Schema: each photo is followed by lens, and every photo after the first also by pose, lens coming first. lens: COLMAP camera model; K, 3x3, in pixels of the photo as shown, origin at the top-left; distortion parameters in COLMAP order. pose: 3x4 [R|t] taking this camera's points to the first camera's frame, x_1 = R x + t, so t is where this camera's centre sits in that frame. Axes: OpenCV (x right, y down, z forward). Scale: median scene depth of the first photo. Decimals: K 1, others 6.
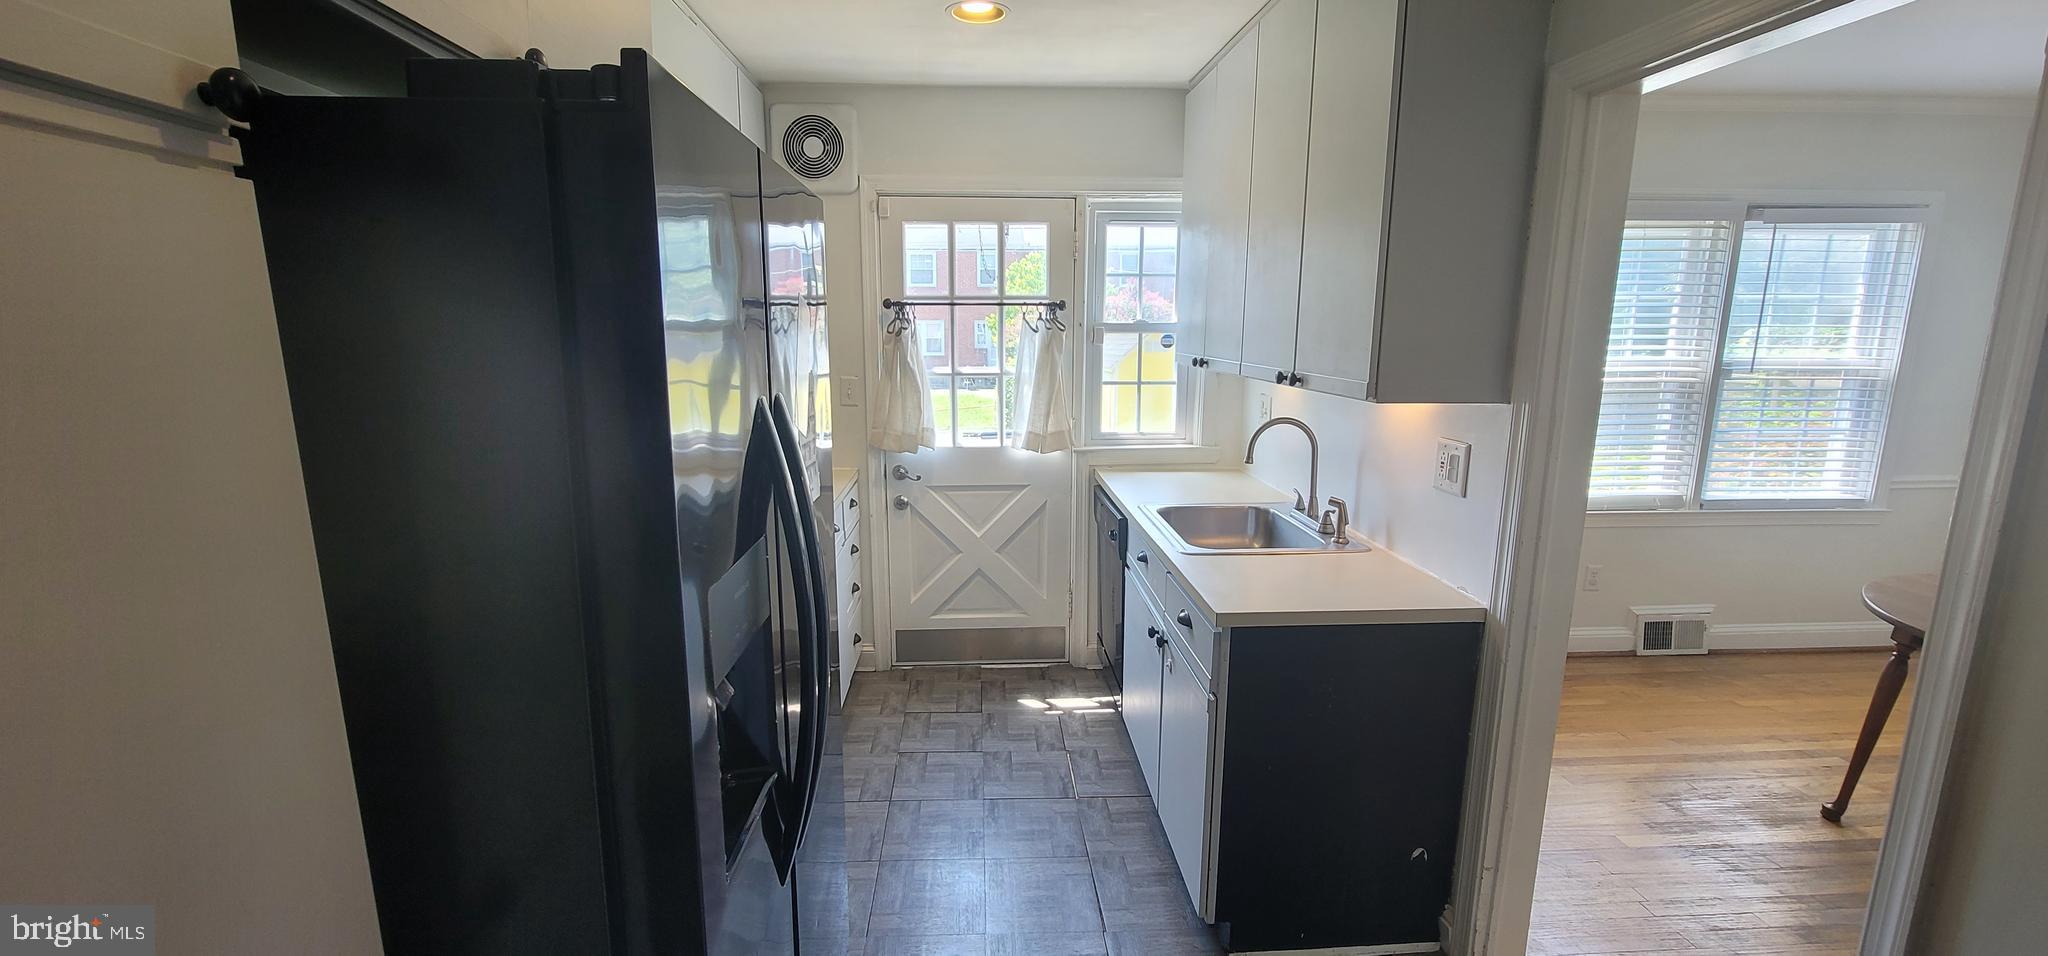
lens RADIAL K [[838.1, 0, 1017.2], [0, 838.1, 468.5], [0, 0, 1]] dist [-0.003710, 0.001659]
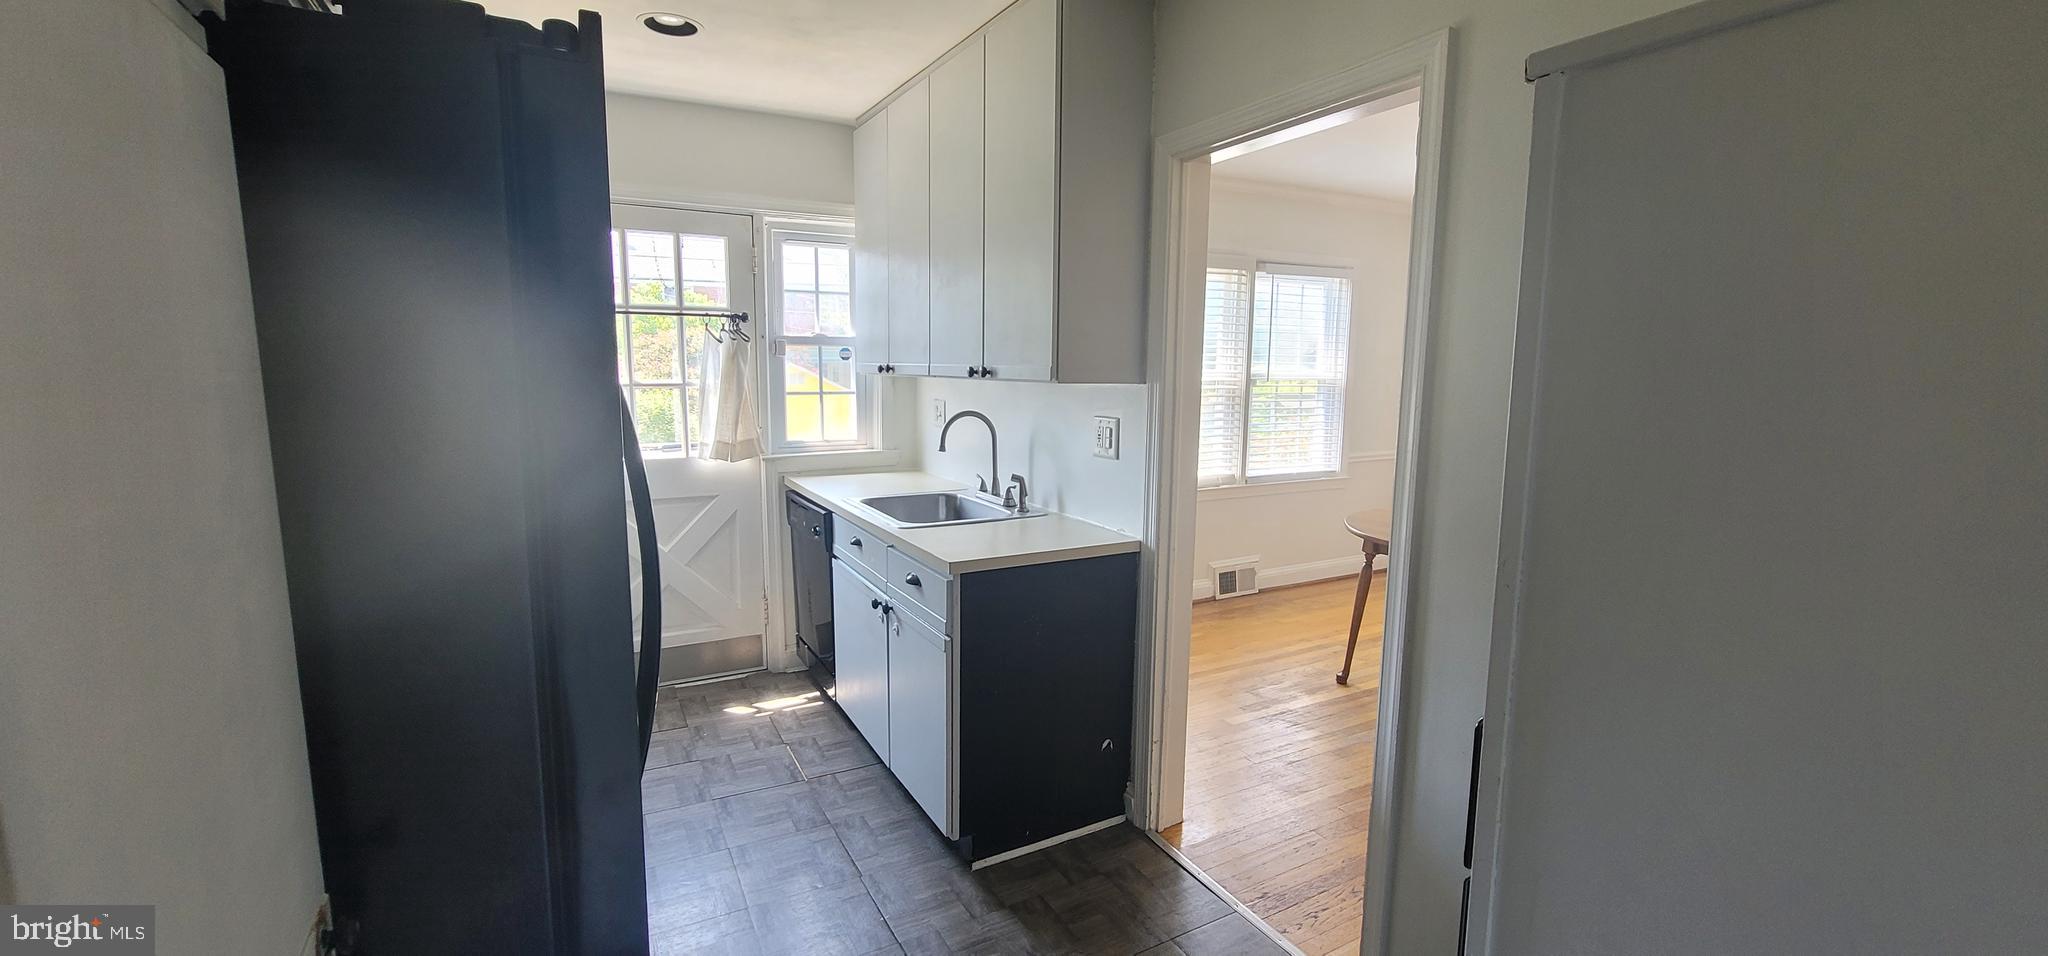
lens RADIAL K [[838.1, 0, 1019.5], [0, 838.1, 467.3], [0, 0, 1]] dist [-0.003710, 0.001659]
pose [[0.901319, -0.048834, 0.430395, -0.092722], [0.069778, 0.997017, -0.033002, 0.045671], [-0.427499, 0.059777, 0.902037, -0.059678]]
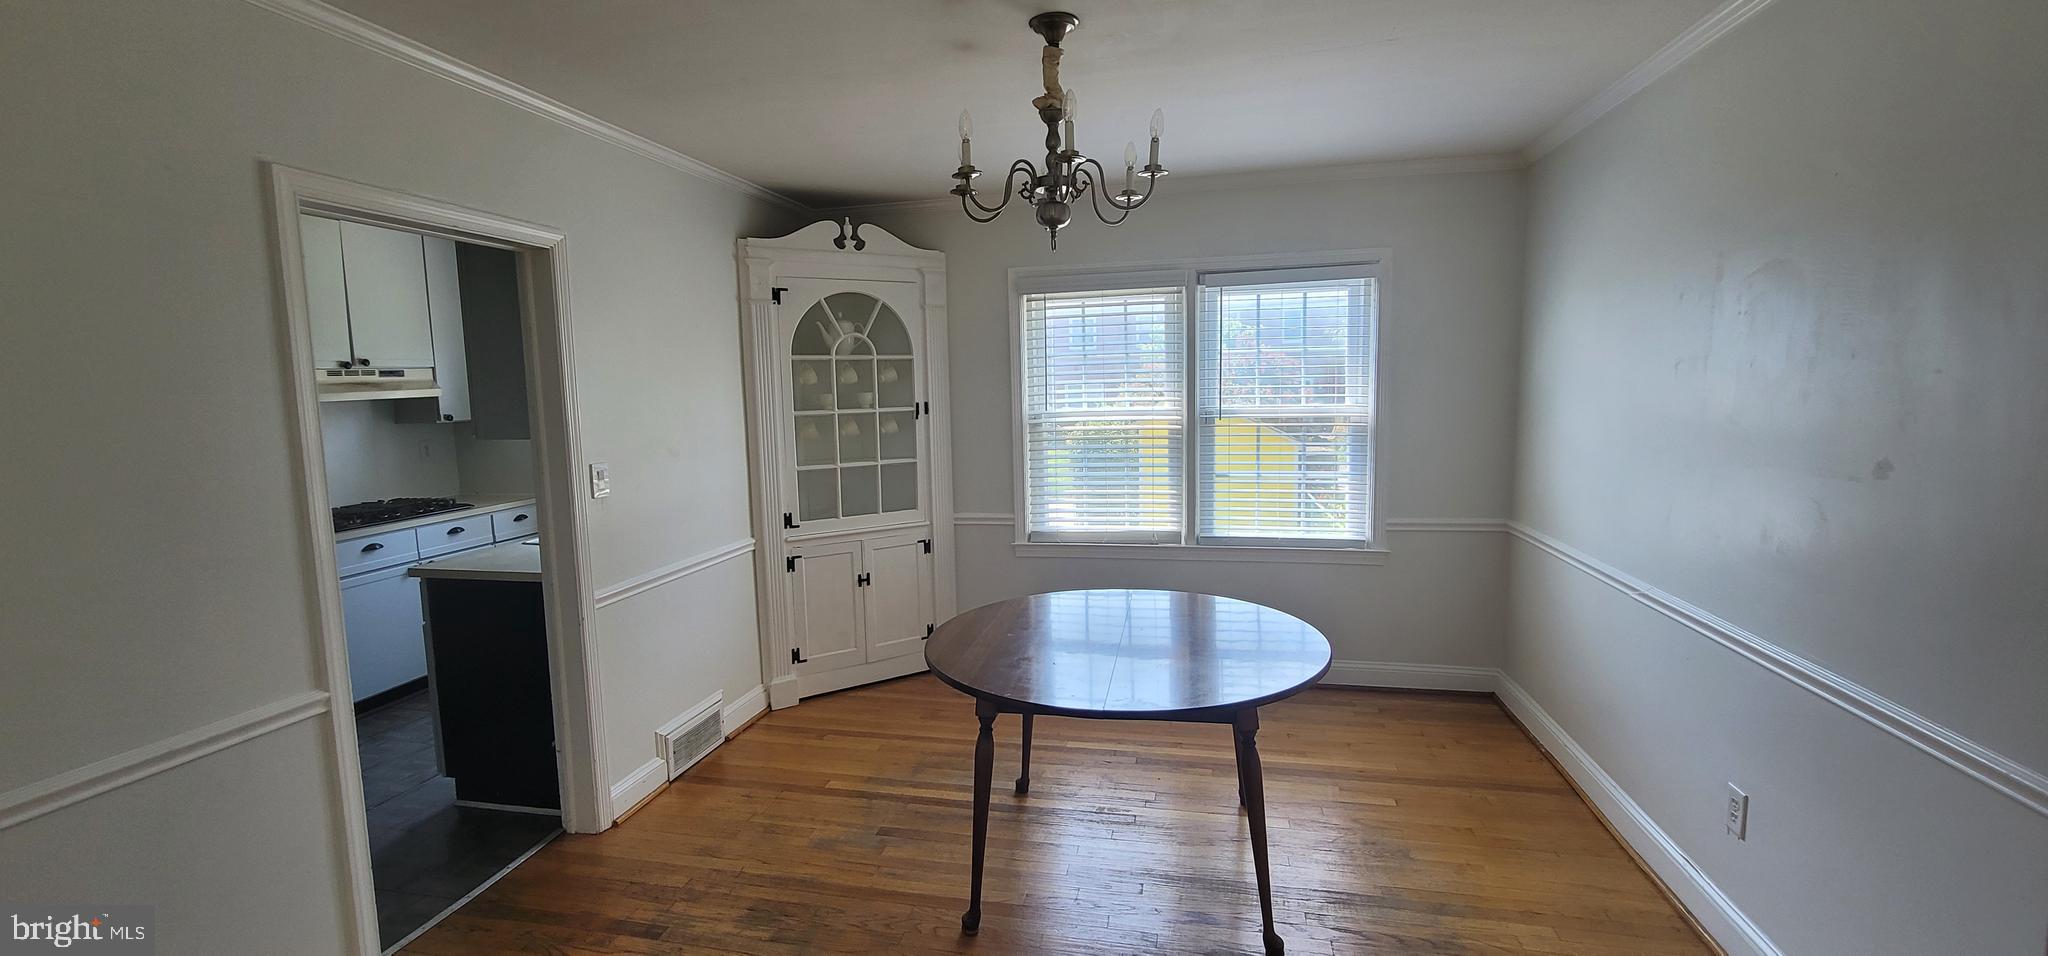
lens RADIAL K [[838.1, 0, 1018.7], [0, 838.1, 472.3], [0, 0, 1]] dist [-0.003710, 0.001659]
pose [[0.963436, 0.001821, -0.267933, 0.977331], [-0.020453, 0.997559, -0.066763, 0.035340], [0.267158, 0.069802, 0.961122, -0.134187]]
